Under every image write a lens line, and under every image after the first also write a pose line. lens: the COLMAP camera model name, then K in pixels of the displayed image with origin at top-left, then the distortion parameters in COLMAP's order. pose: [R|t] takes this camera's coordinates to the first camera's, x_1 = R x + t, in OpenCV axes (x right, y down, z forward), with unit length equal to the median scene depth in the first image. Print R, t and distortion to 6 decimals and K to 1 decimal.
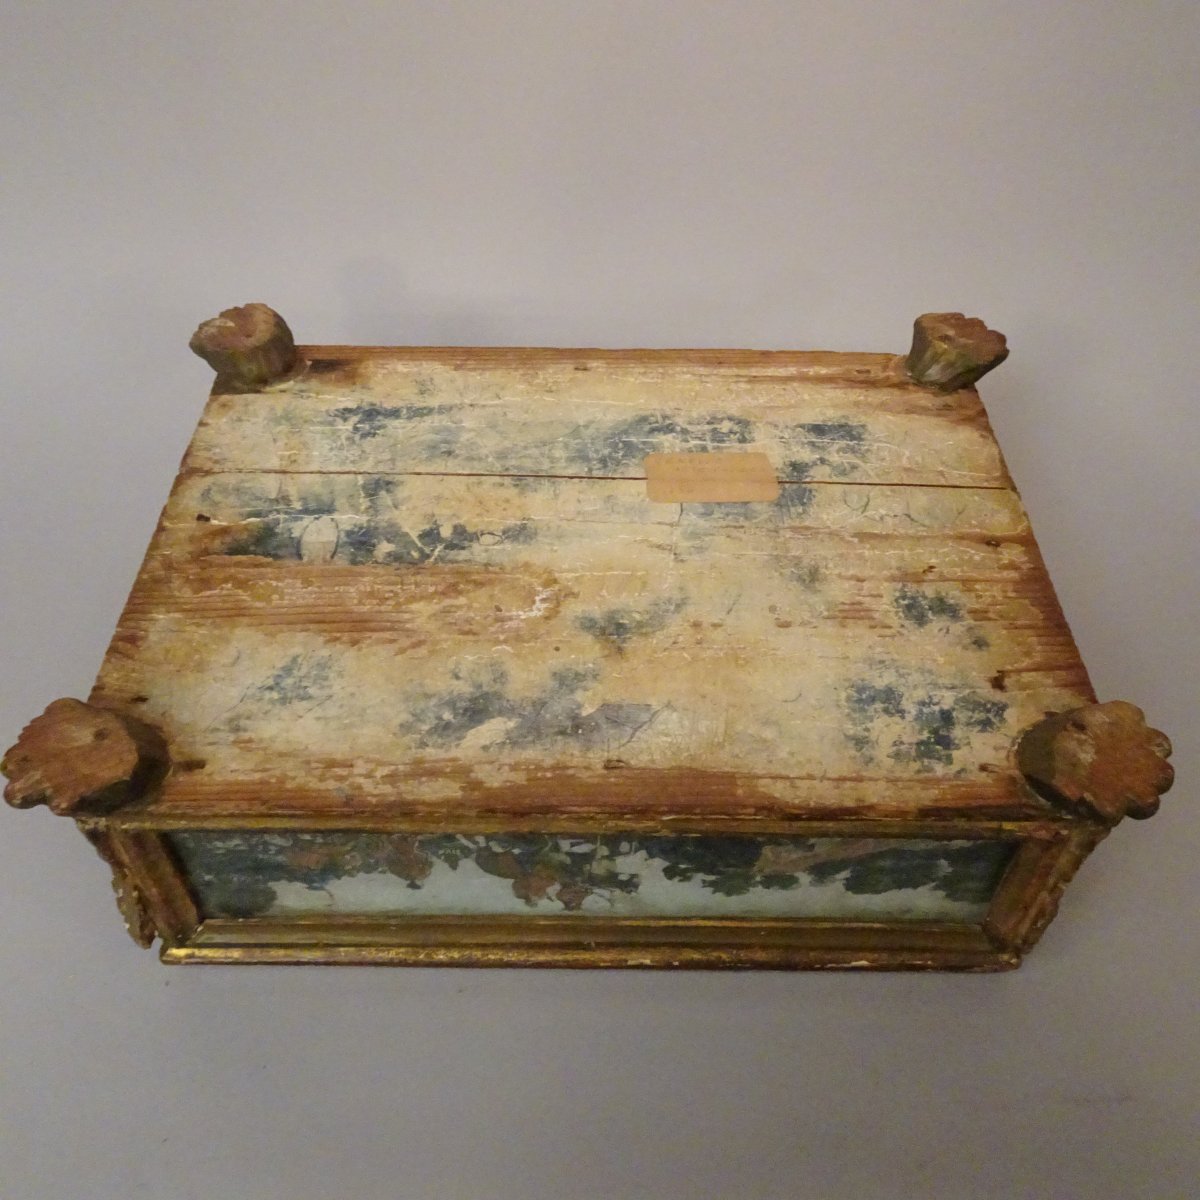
lens RADIAL K [[1113.2, 0, 600.0], [0, 1113.2, 600.0], [0, 0, 1]] dist [0.015378, -0.002300]
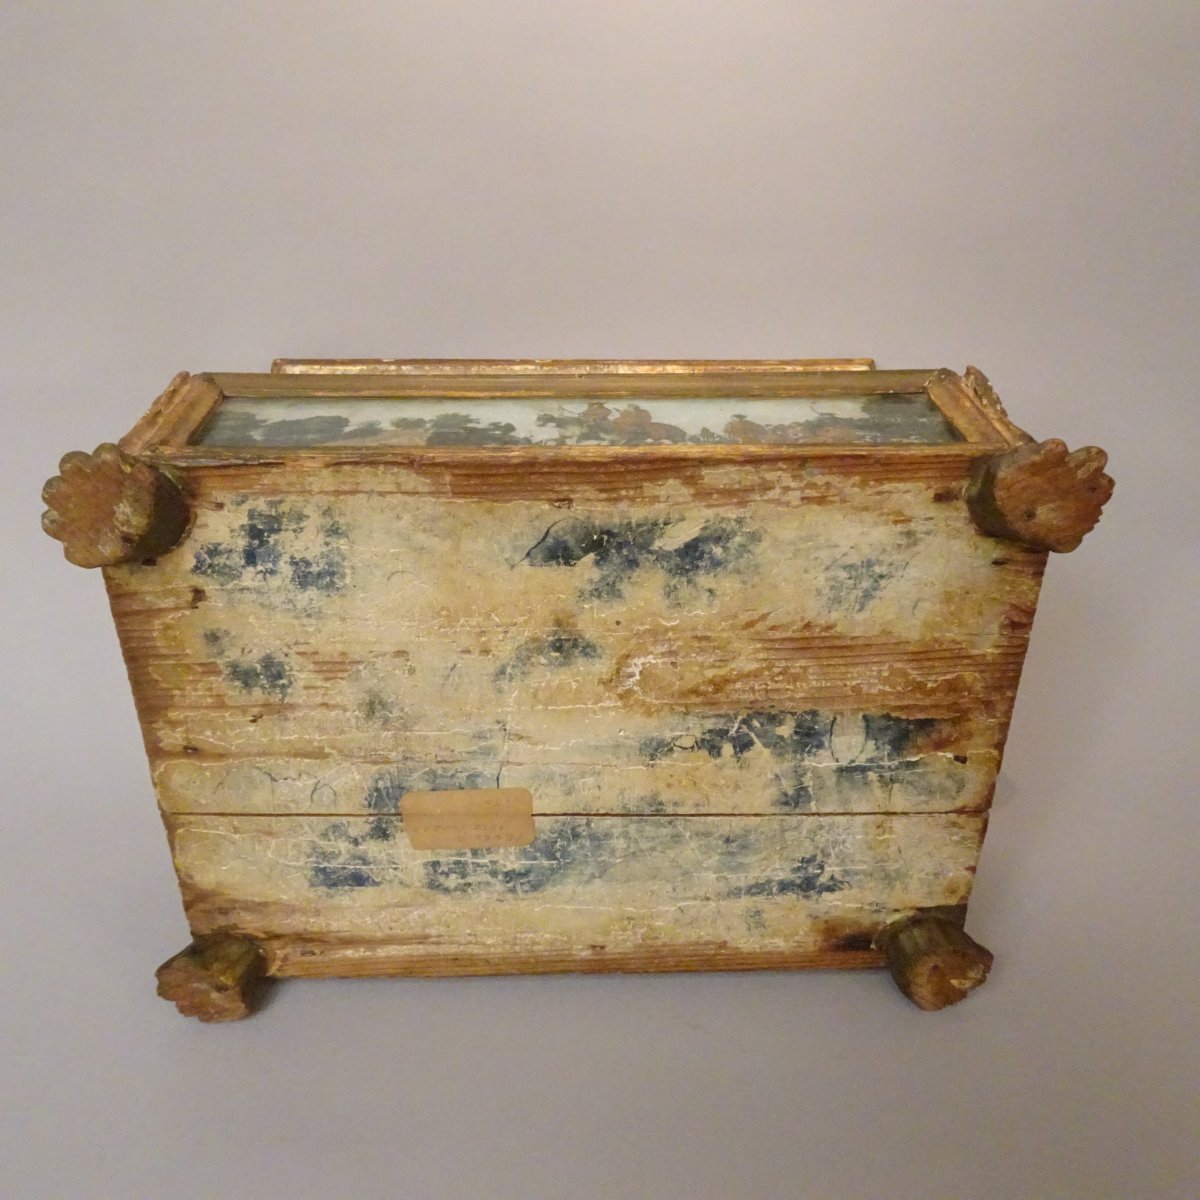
lens RADIAL K [[1113.2, 0, 600.0], [0, 1113.2, 600.0], [0, 0, 1]] dist [0.015378, -0.002300]
pose [[-0.999016, 0.018171, -0.040446, 0.019303], [-0.026989, -0.972931, 0.229513, -0.164209], [-0.035180, 0.230379, 0.972465, -0.031630]]
